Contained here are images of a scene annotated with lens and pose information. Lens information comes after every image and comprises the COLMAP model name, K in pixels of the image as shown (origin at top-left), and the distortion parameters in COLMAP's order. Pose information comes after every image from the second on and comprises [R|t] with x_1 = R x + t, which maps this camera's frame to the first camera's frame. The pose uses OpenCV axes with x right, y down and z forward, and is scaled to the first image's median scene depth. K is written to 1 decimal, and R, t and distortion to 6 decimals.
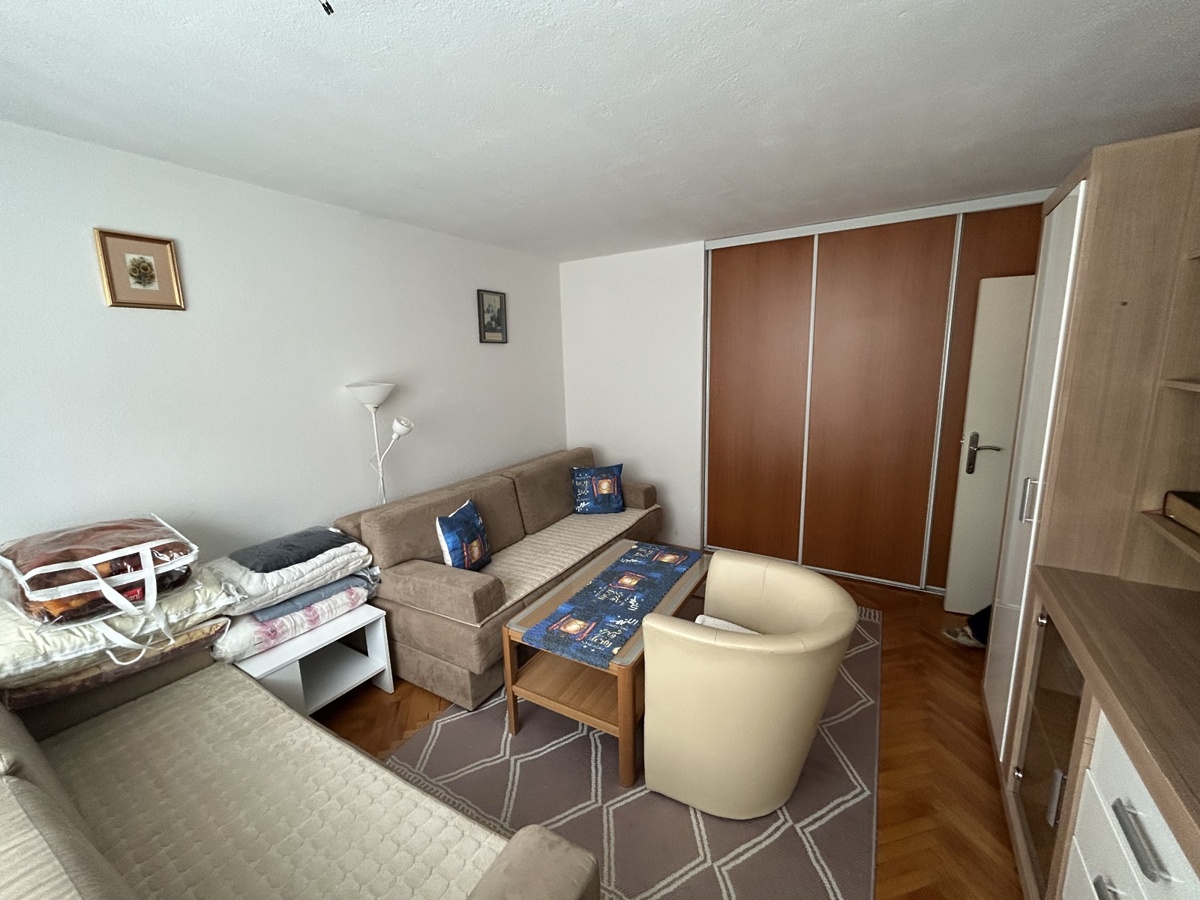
lens RADIAL K [[483.9, 0, 598.8], [0, 483.9, 450.9], [0, 0, 1]] dist [-0.003508, 0.001284]
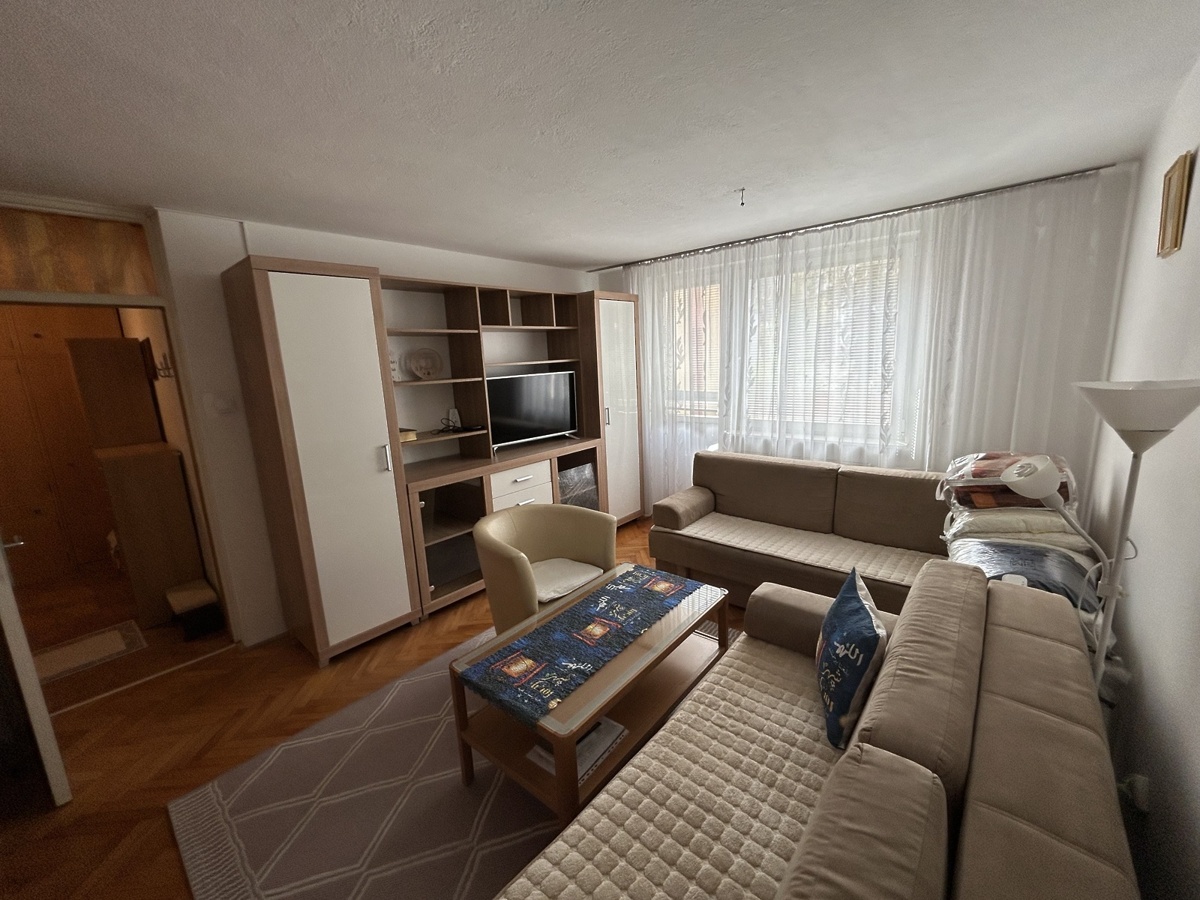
lens RADIAL K [[483.9, 0, 600.0], [0, 483.9, 448.0], [0, 0, 1]] dist [-0.003508, 0.001284]
pose [[-0.983408, 0.039081, 0.177151, -0.070581], [0.101774, 0.927220, 0.360422, -0.216558], [-0.150172, 0.372472, -0.915813, 1.127454]]
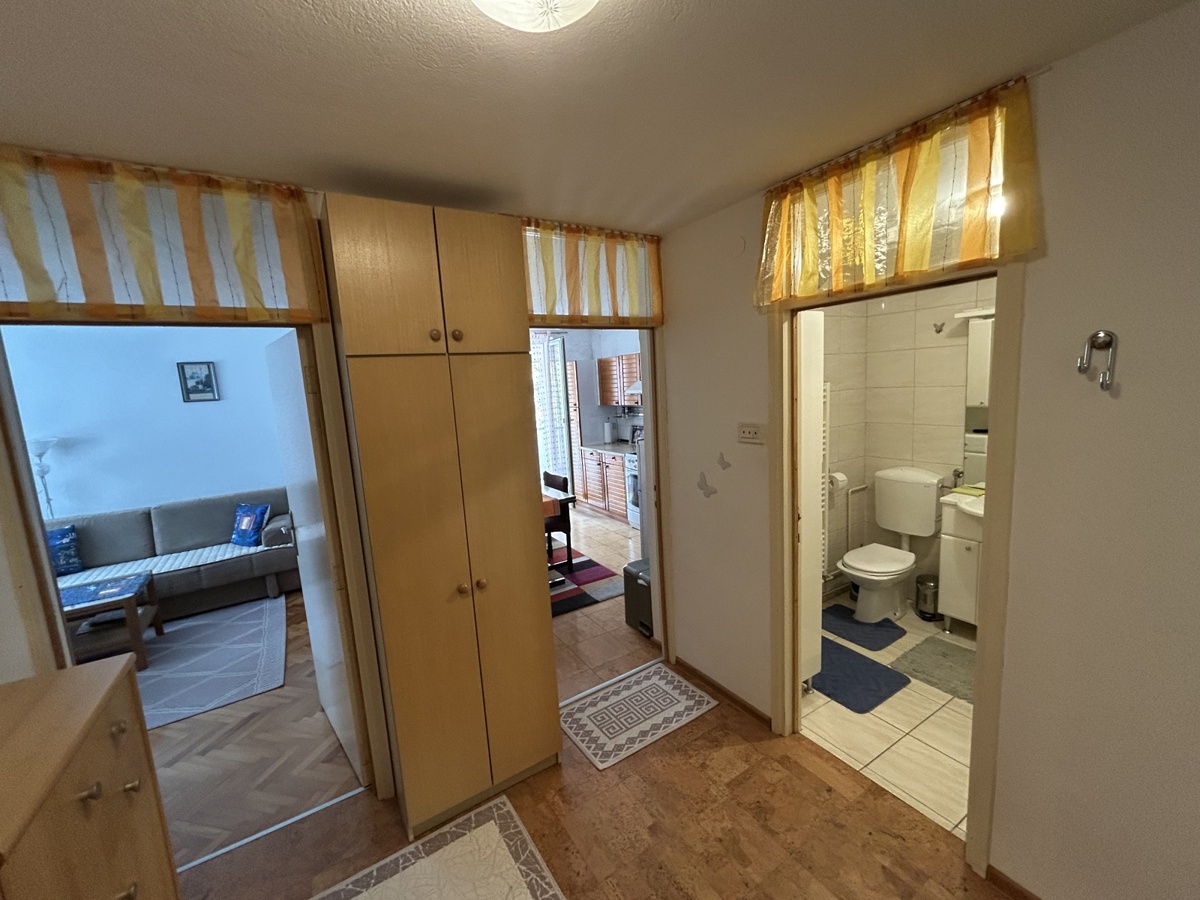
lens RADIAL K [[483.9, 0, 605.9], [0, 483.9, 447.1], [0, 0, 1]] dist [-0.003508, 0.001284]
pose [[0.894949, 0.036167, -0.444700, 1.363940], [-0.048586, 0.998682, -0.016556, -0.137906], [0.443515, 0.036423, 0.895527, 0.345167]]
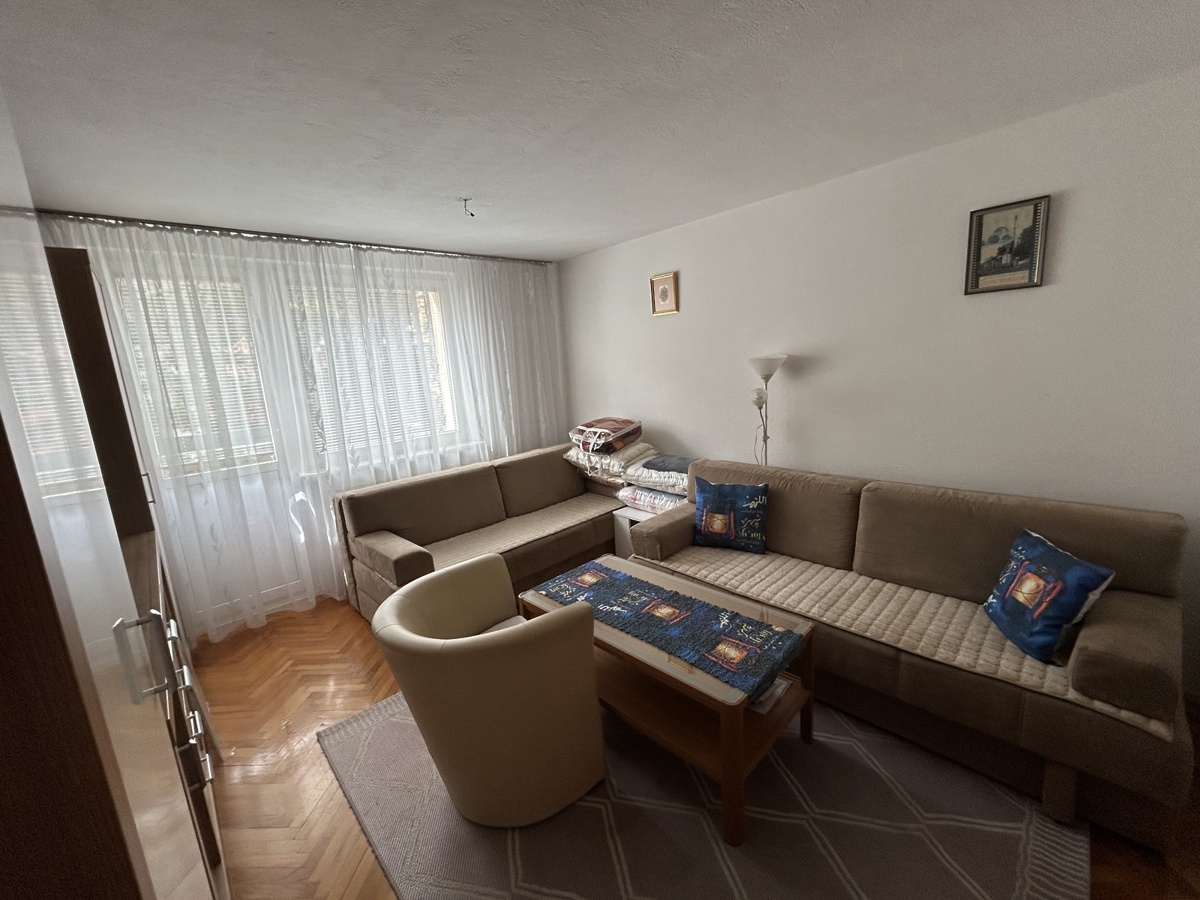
lens RADIAL K [[483.9, 0, 596.4], [0, 483.9, 448.8], [0, 0, 1]] dist [-0.003508, 0.001284]
pose [[-0.270382, 0.220102, -0.937256, 0.558099], [-0.107392, 0.960546, 0.256552, -0.137930], [0.956745, 0.170020, -0.236077, 0.713791]]
